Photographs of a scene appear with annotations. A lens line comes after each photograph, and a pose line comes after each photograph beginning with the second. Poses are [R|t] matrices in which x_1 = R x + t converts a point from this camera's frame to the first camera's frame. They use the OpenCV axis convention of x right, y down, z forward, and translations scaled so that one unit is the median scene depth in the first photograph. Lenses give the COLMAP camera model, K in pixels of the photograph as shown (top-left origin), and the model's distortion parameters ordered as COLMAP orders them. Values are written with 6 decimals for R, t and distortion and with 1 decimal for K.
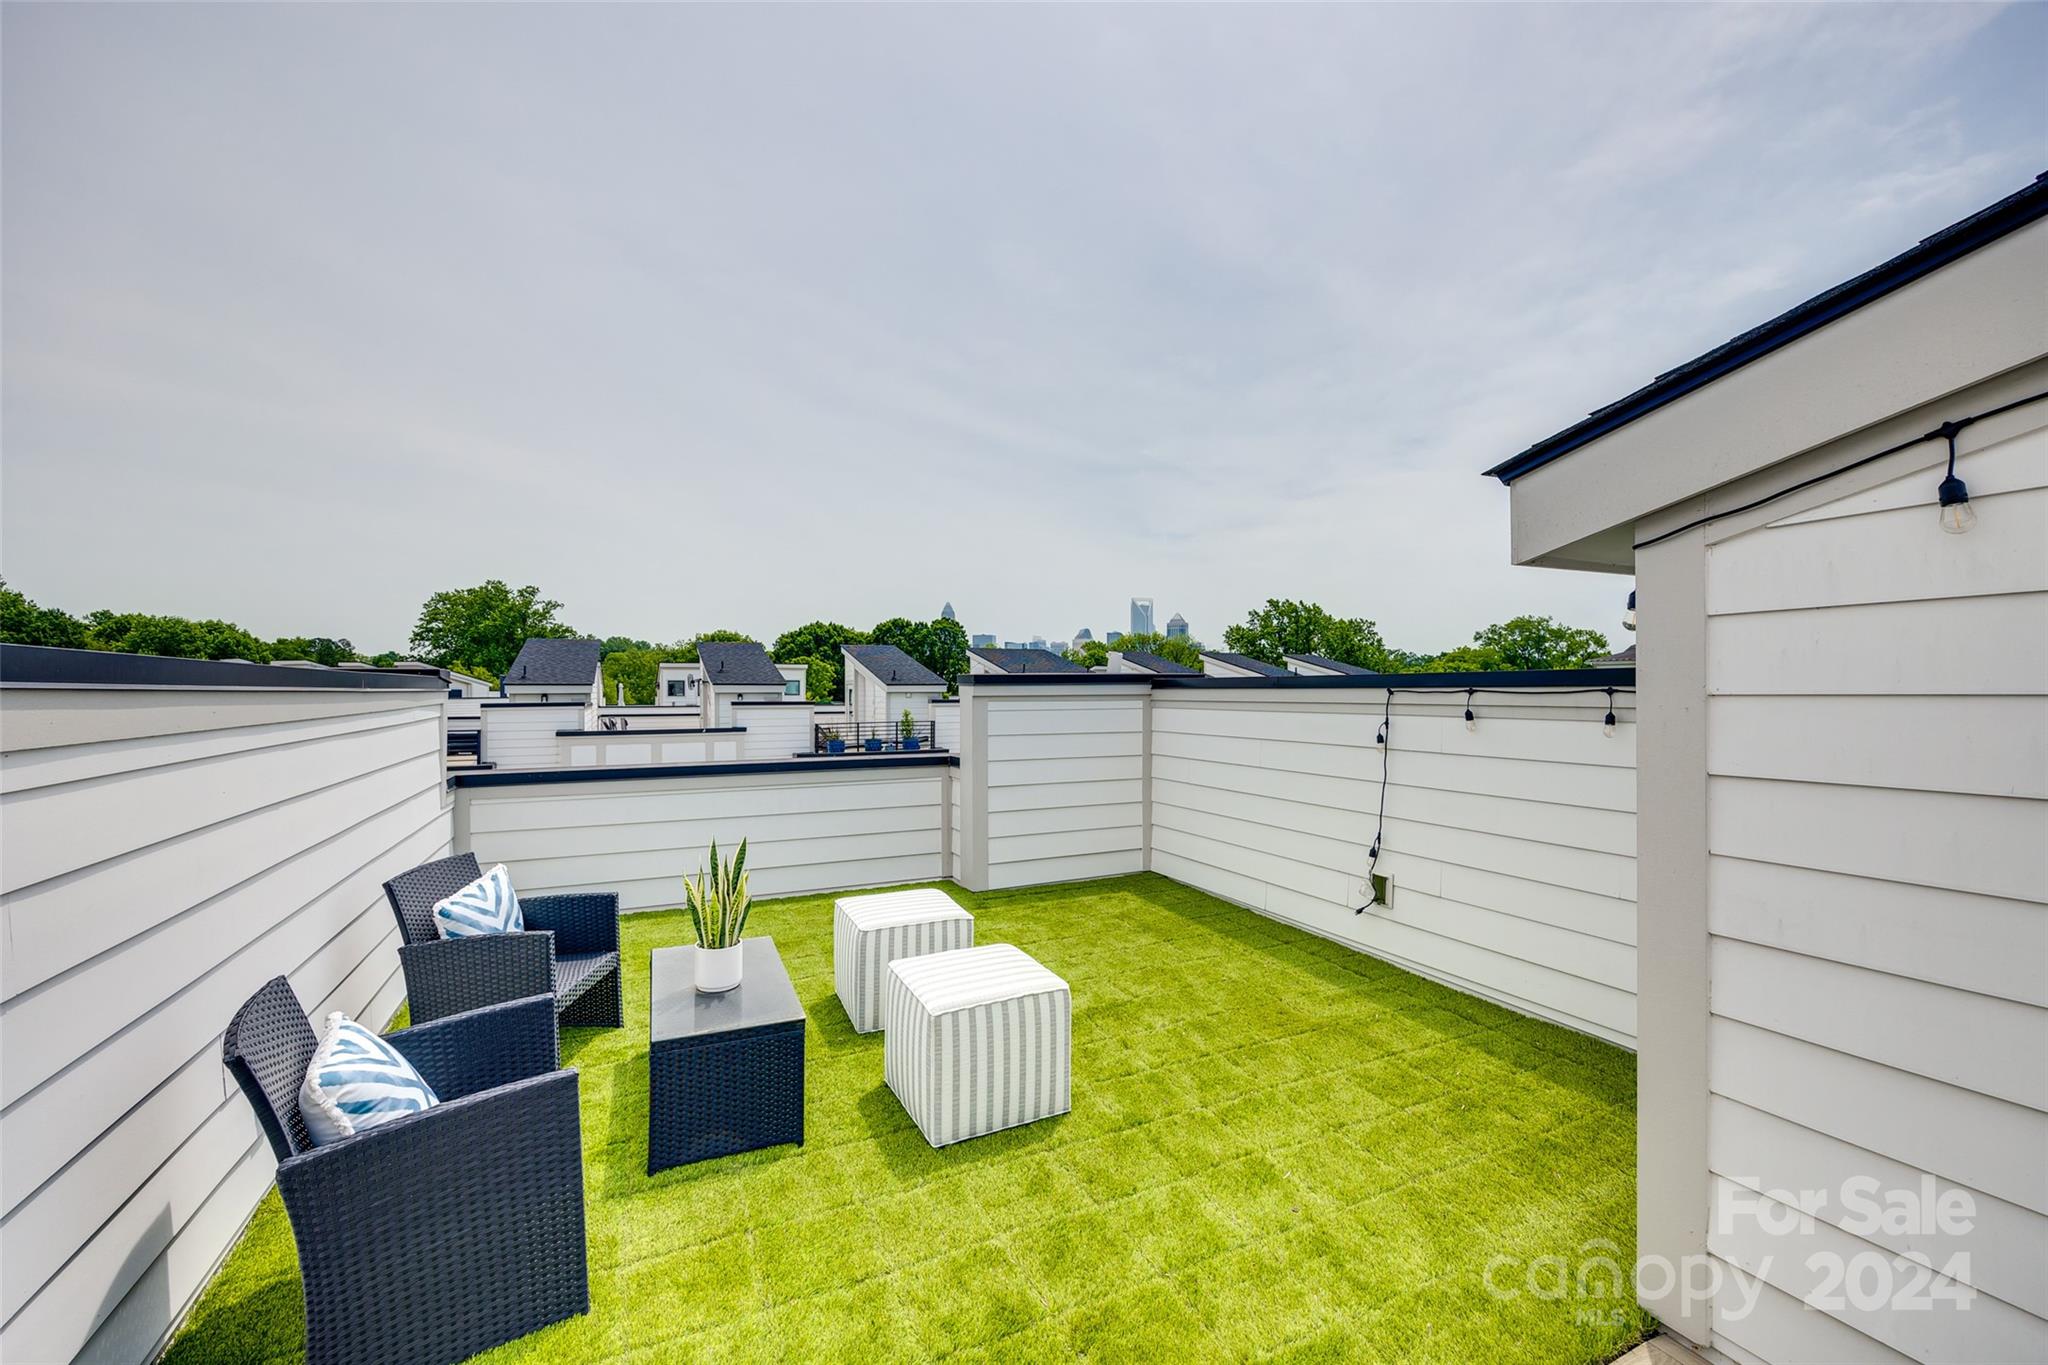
lens RADIAL K [[815.0, 0, 1010.6], [0, 815.0, 685.2], [0, 0, 1]] dist [0.000372, 0.000037]
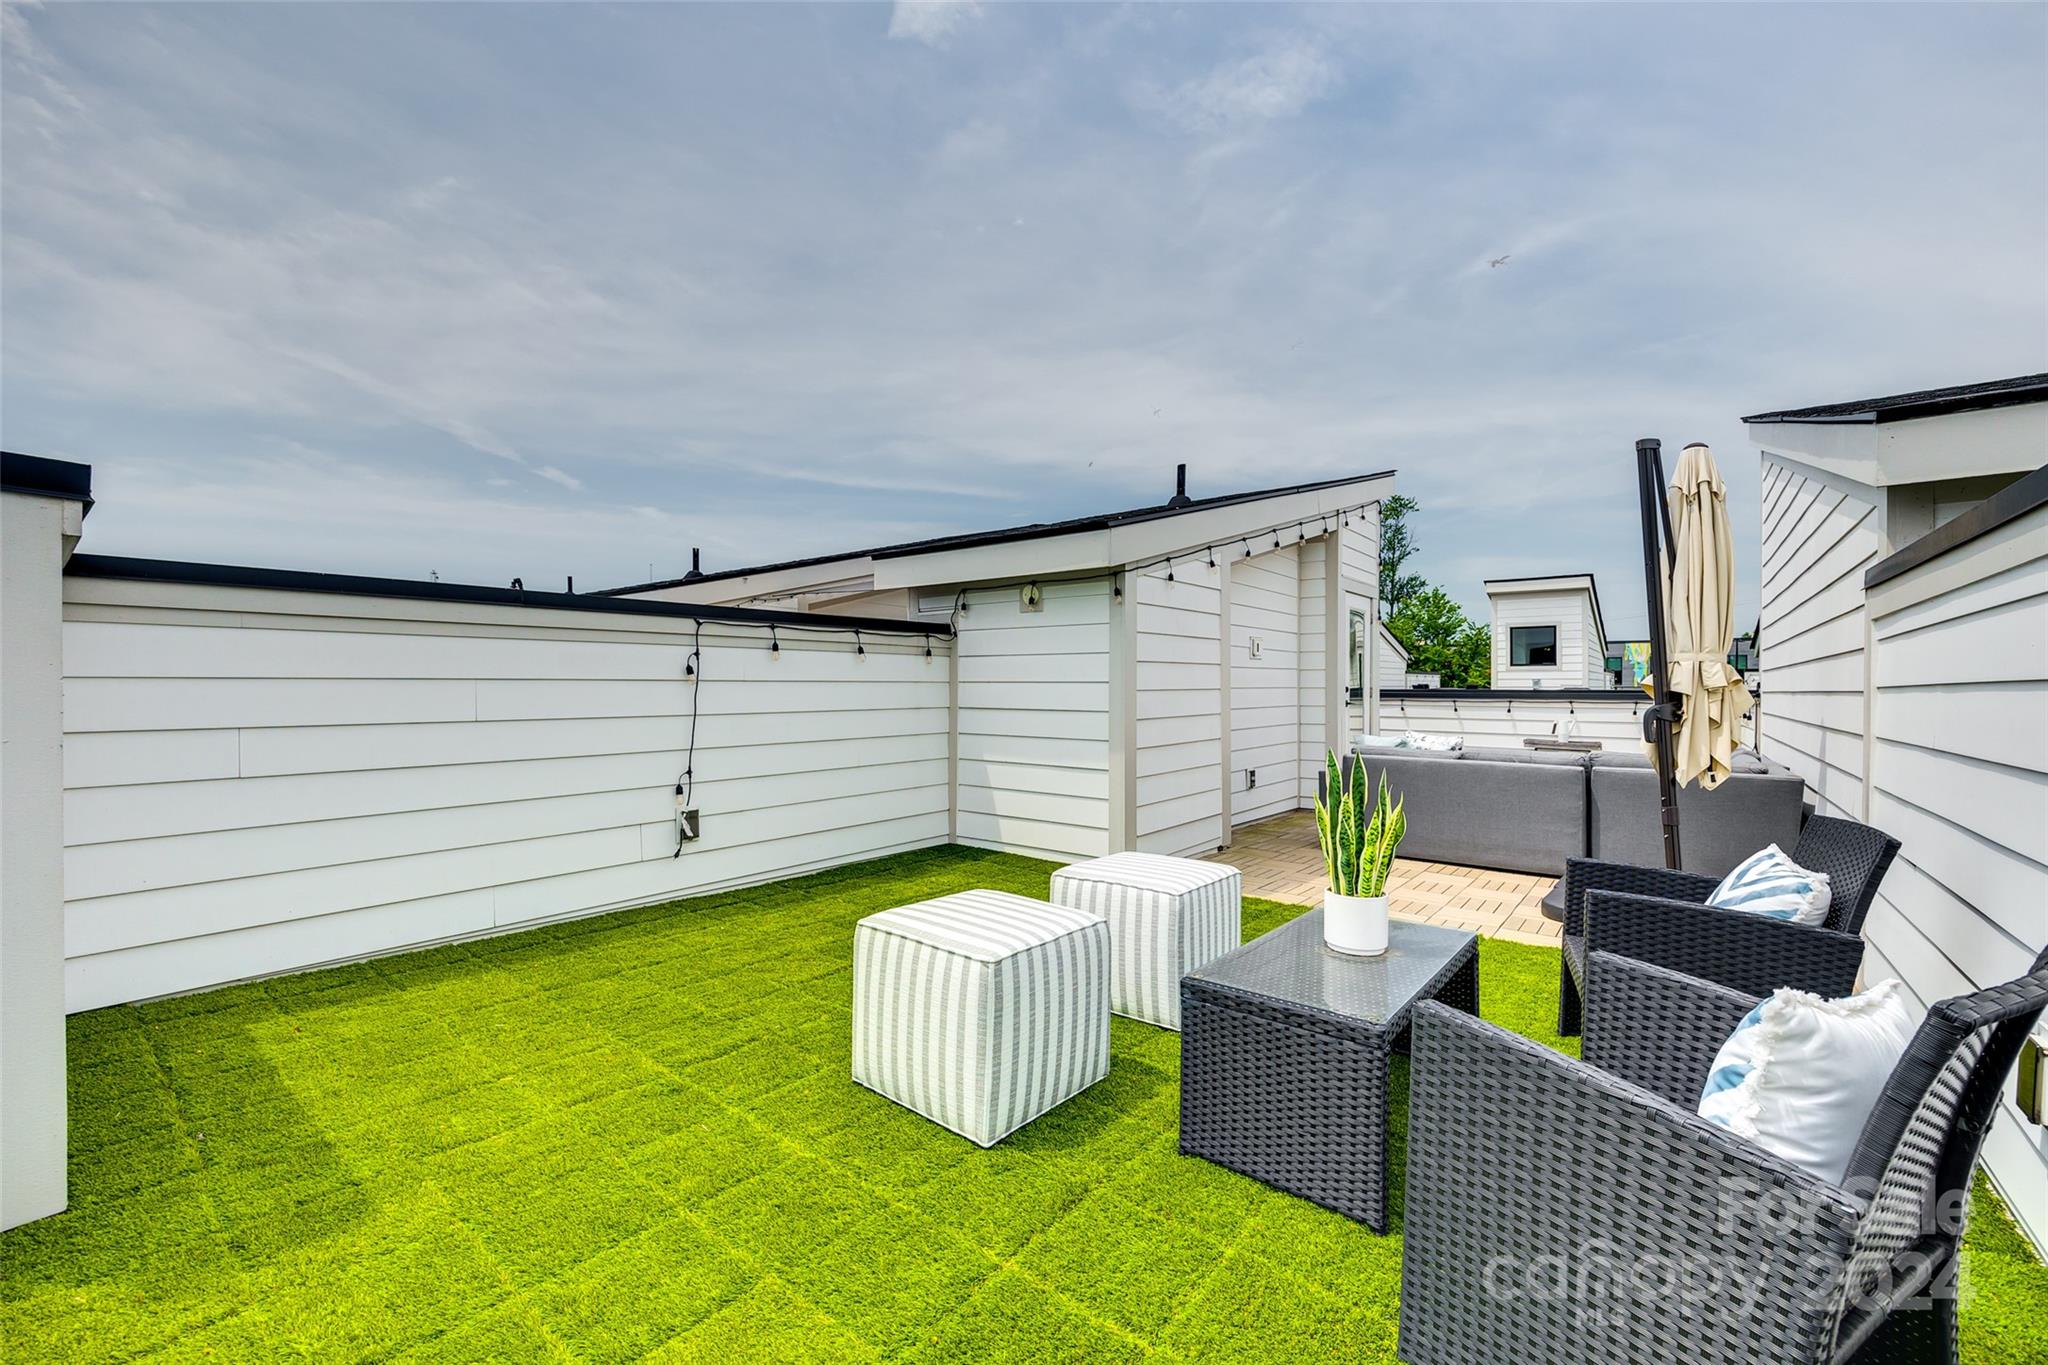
lens RADIAL K [[815.0, 0, 1010.6], [0, 815.0, 685.2], [0, 0, 1]] dist [0.000372, 0.000037]
pose [[-0.428792, 0.001255, 0.903402, -0.591199], [-0.008256, 0.999952, -0.005308, 0.086625], [-0.903365, -0.009734, -0.428761, 1.083489]]
